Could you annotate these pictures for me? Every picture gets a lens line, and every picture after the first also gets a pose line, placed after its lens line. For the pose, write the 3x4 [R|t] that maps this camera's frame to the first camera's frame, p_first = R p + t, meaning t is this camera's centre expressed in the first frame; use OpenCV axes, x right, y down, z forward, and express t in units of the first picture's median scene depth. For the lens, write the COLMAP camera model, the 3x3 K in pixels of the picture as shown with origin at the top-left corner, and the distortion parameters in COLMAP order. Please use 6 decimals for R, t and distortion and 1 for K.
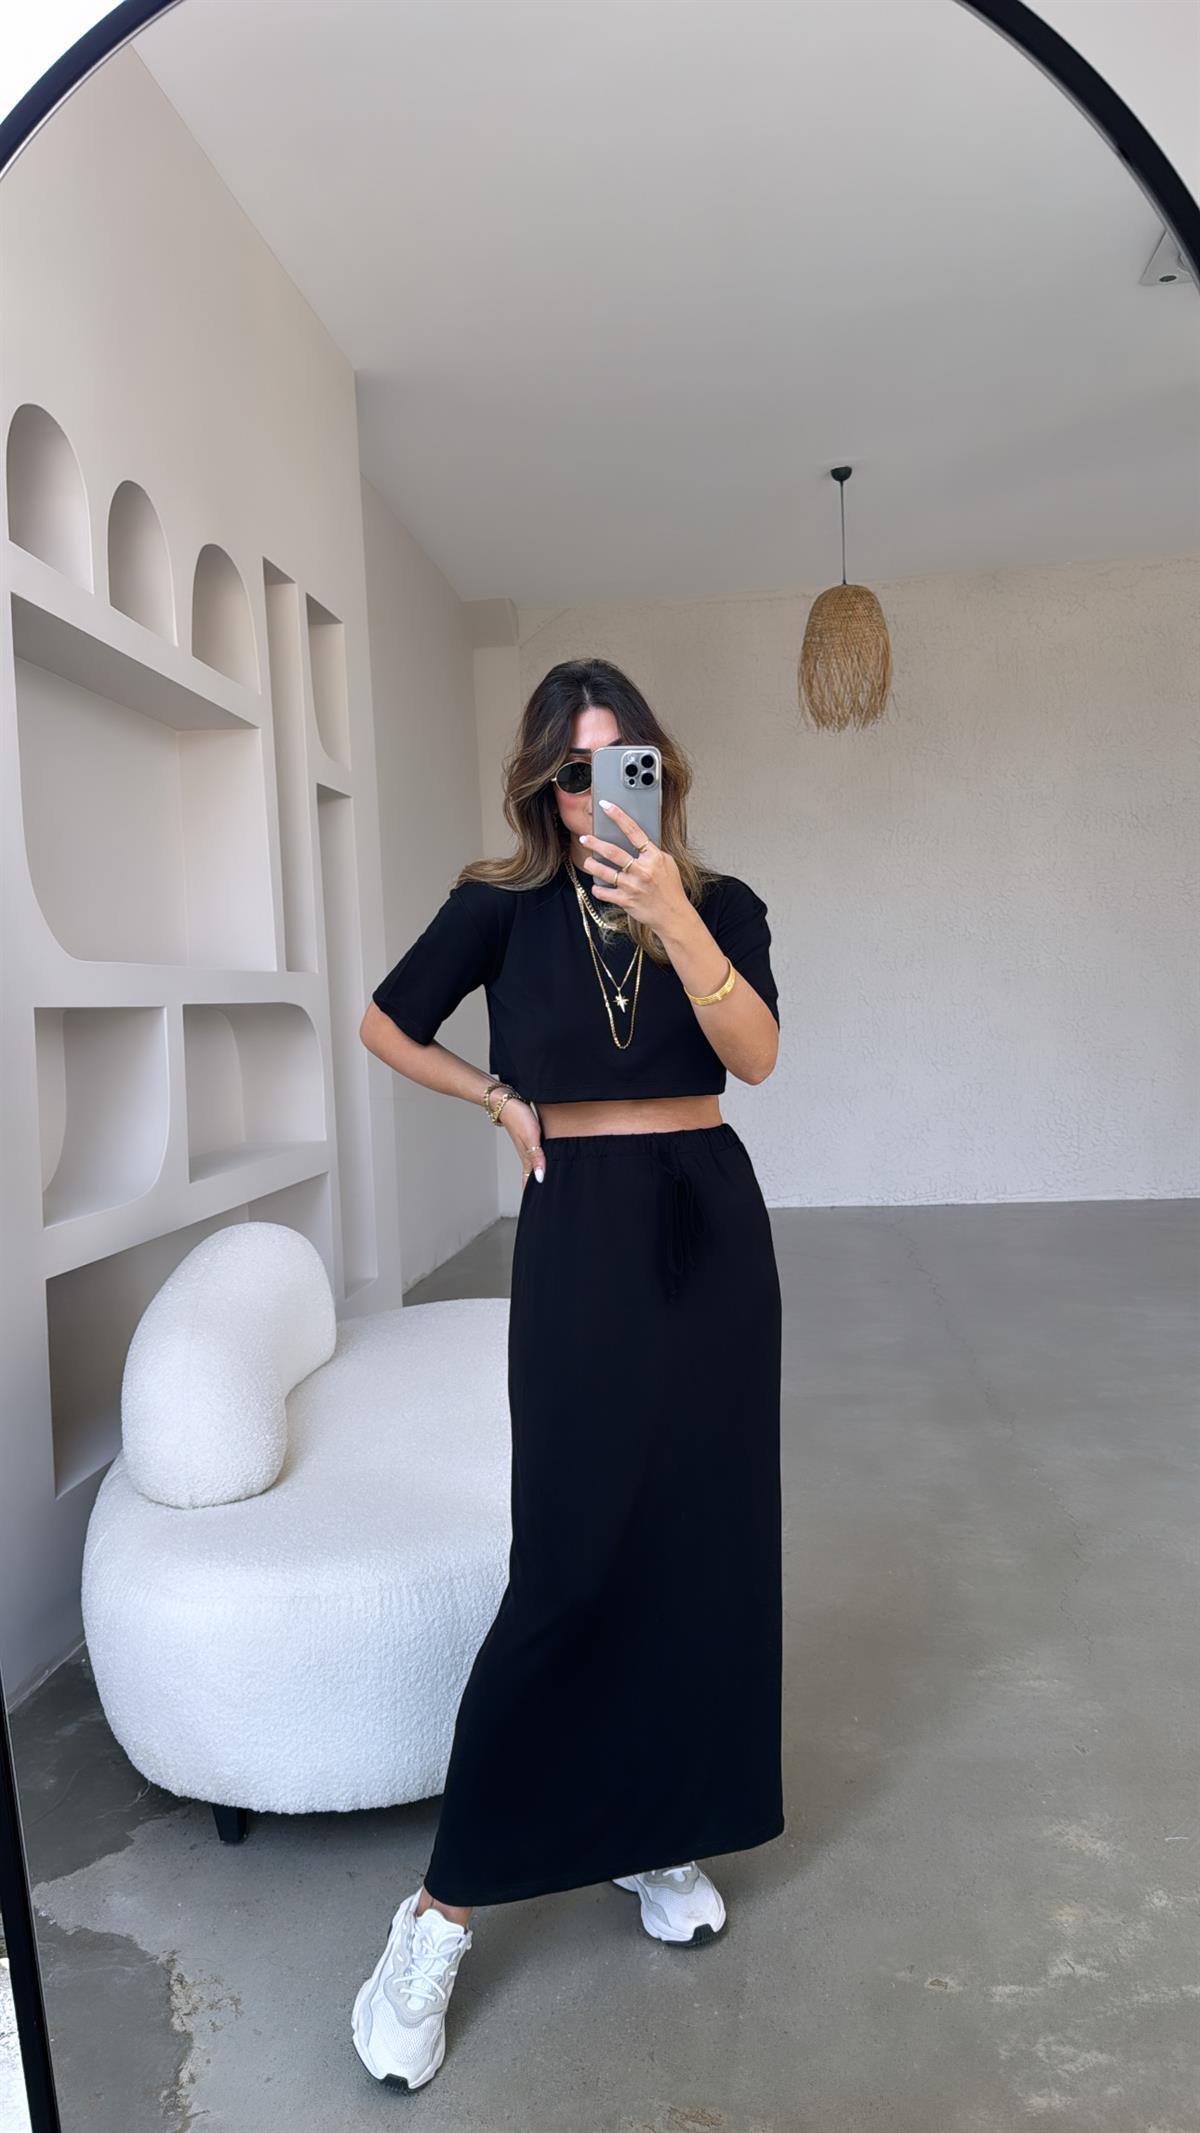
lens RADIAL K [[1569.0, 0, 592.7], [0, 1569.0, 1061.1], [0, 0, 1]] dist [0.005068, -0.047720]
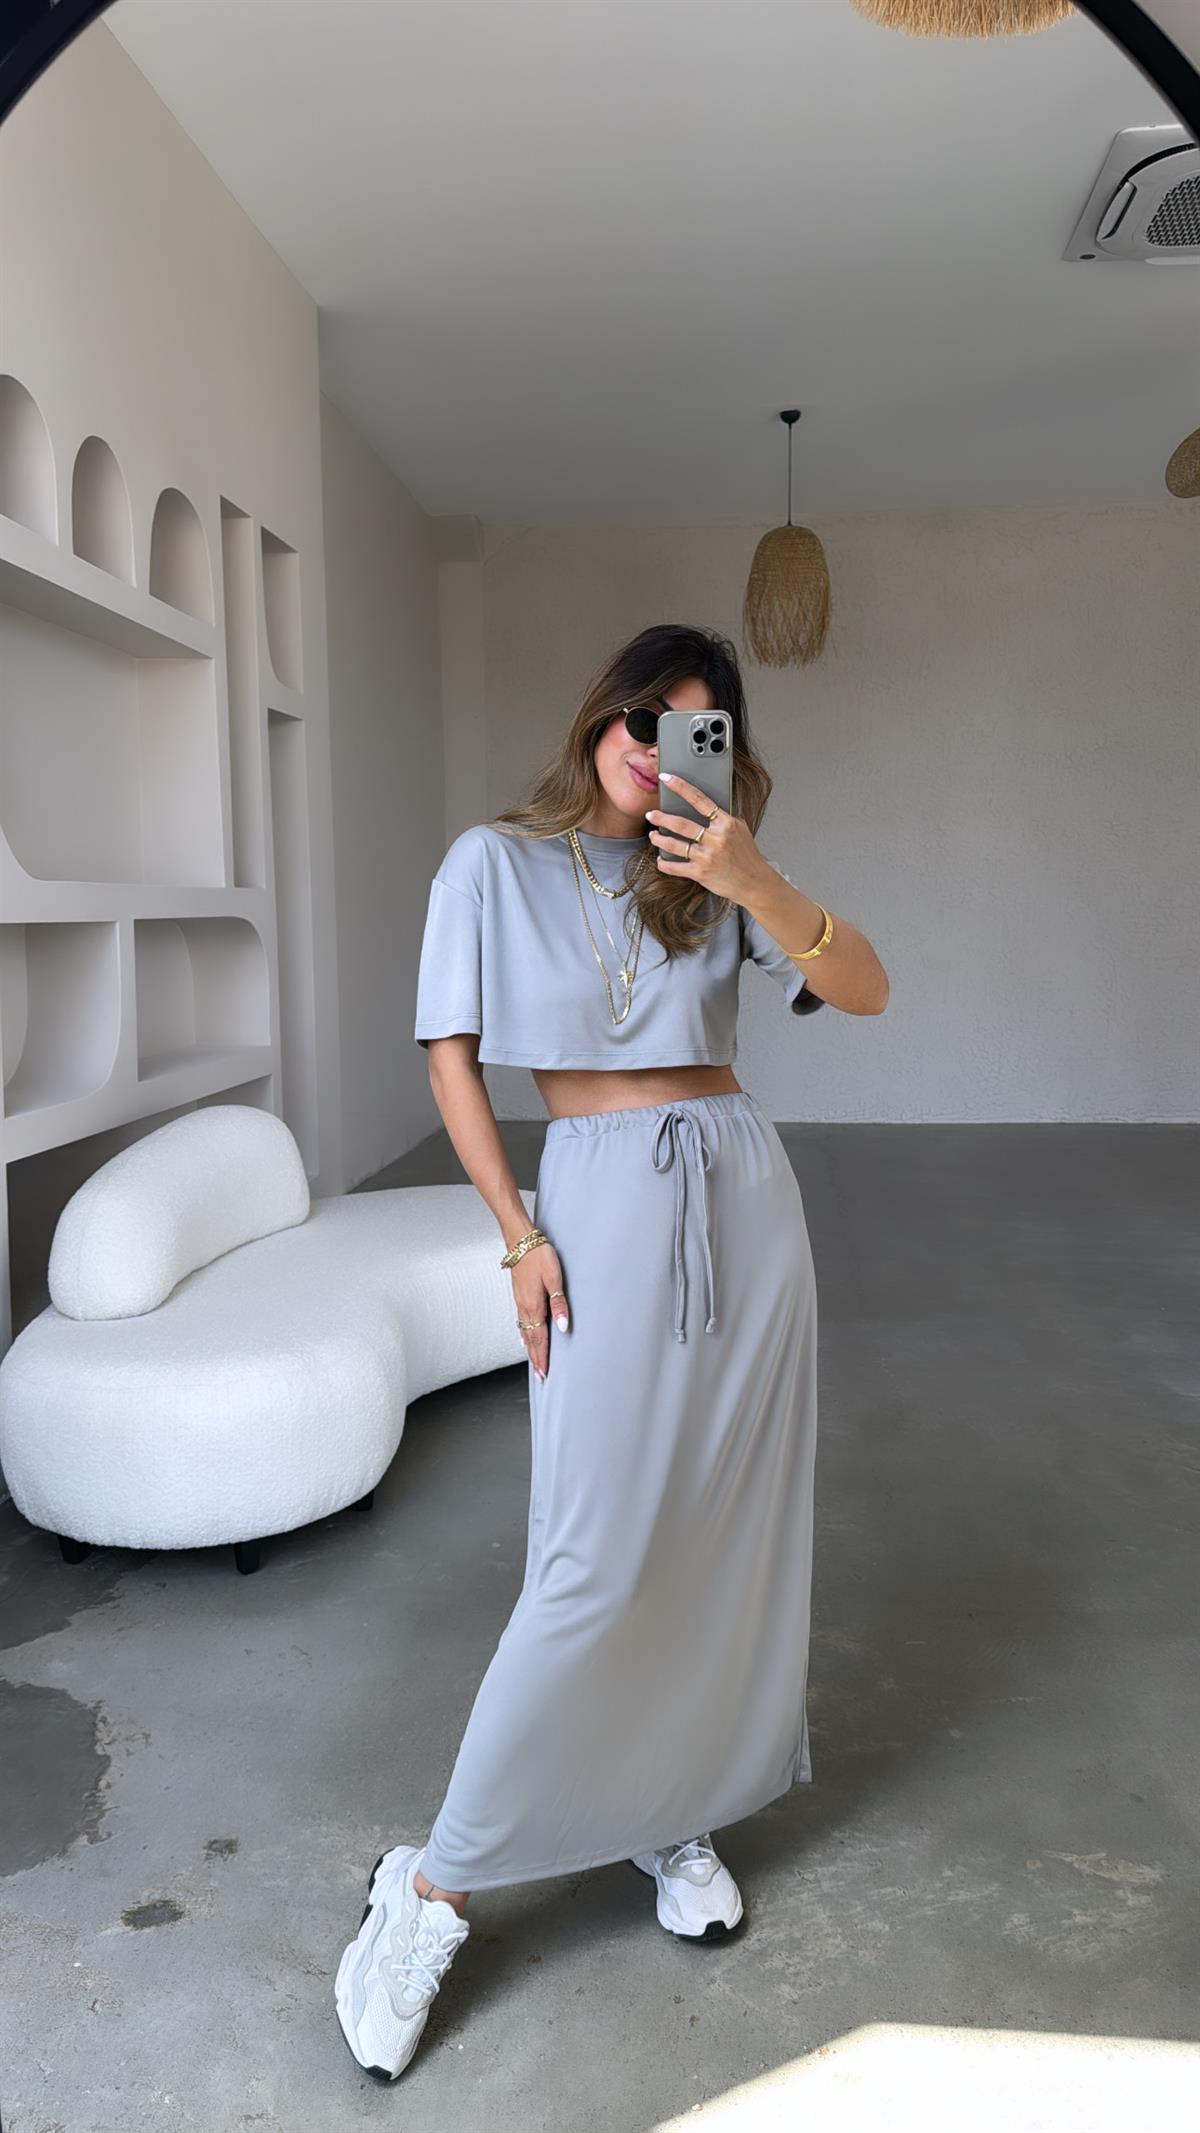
lens RADIAL K [[1595.7, 0, 600.0], [0, 1595.7, 1083.6], [0, 0, 1]] dist [0.003640, -0.042212]
pose [[0.999230, 0.034909, 0.017918, 0.051317], [-0.036148, 0.996584, 0.074250, -0.017356], [-0.015265, -0.074840, 0.997079, -0.134616]]
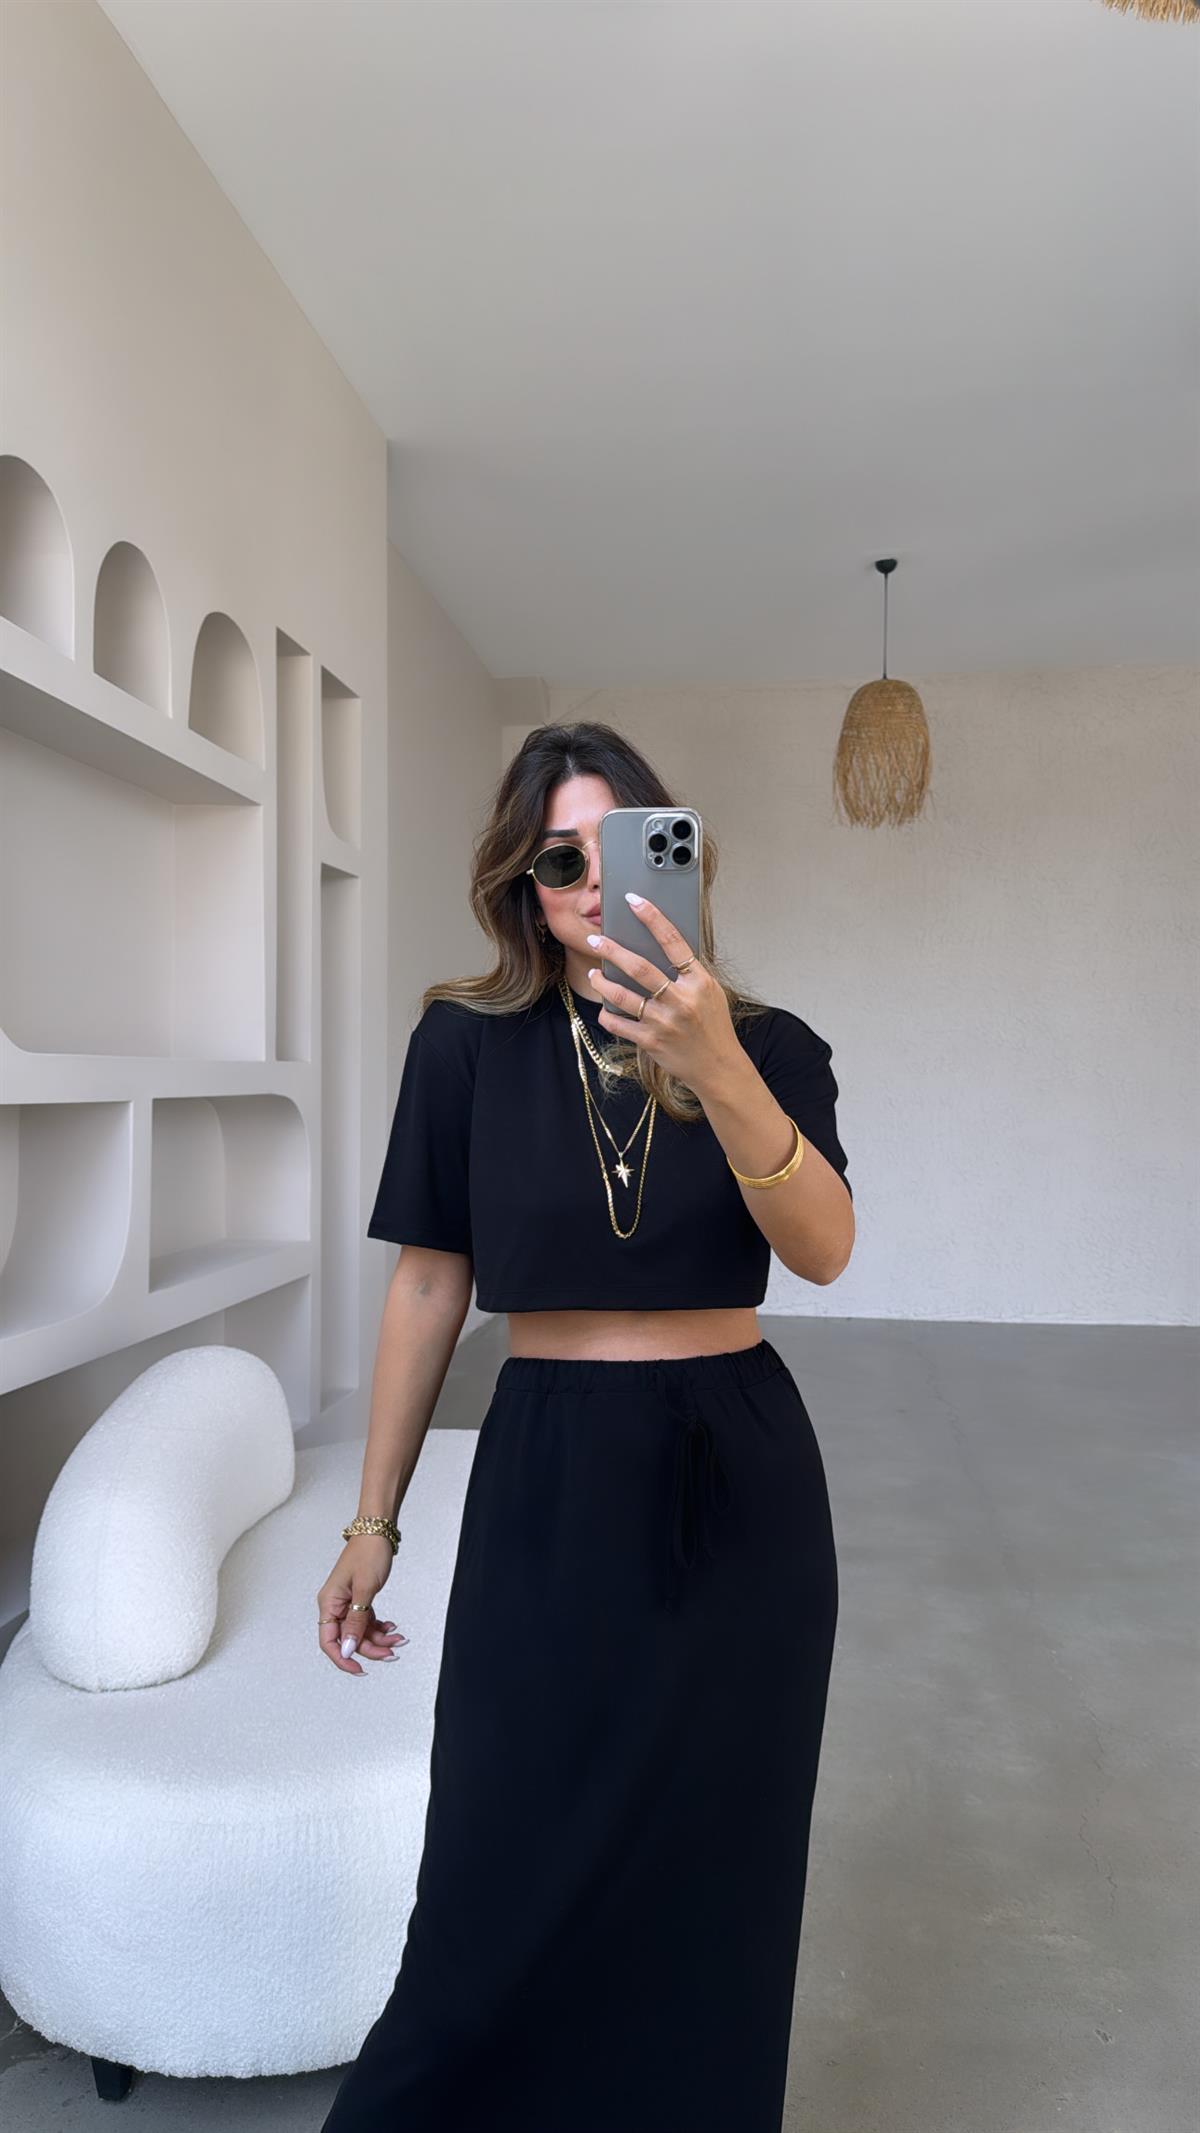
lens RADIAL K [[1579.1, 0, 598.1], [0, 1579.1, 1048.1], [0, 0, 1]] dist [0.002154, -0.045195]
pose [[0.998857, 0.045669, -0.014117, 0.014440], [-0.046355, 0.997526, -0.052849, -0.030588], [0.011669, 0.053443, 0.998503, 0.070018]]
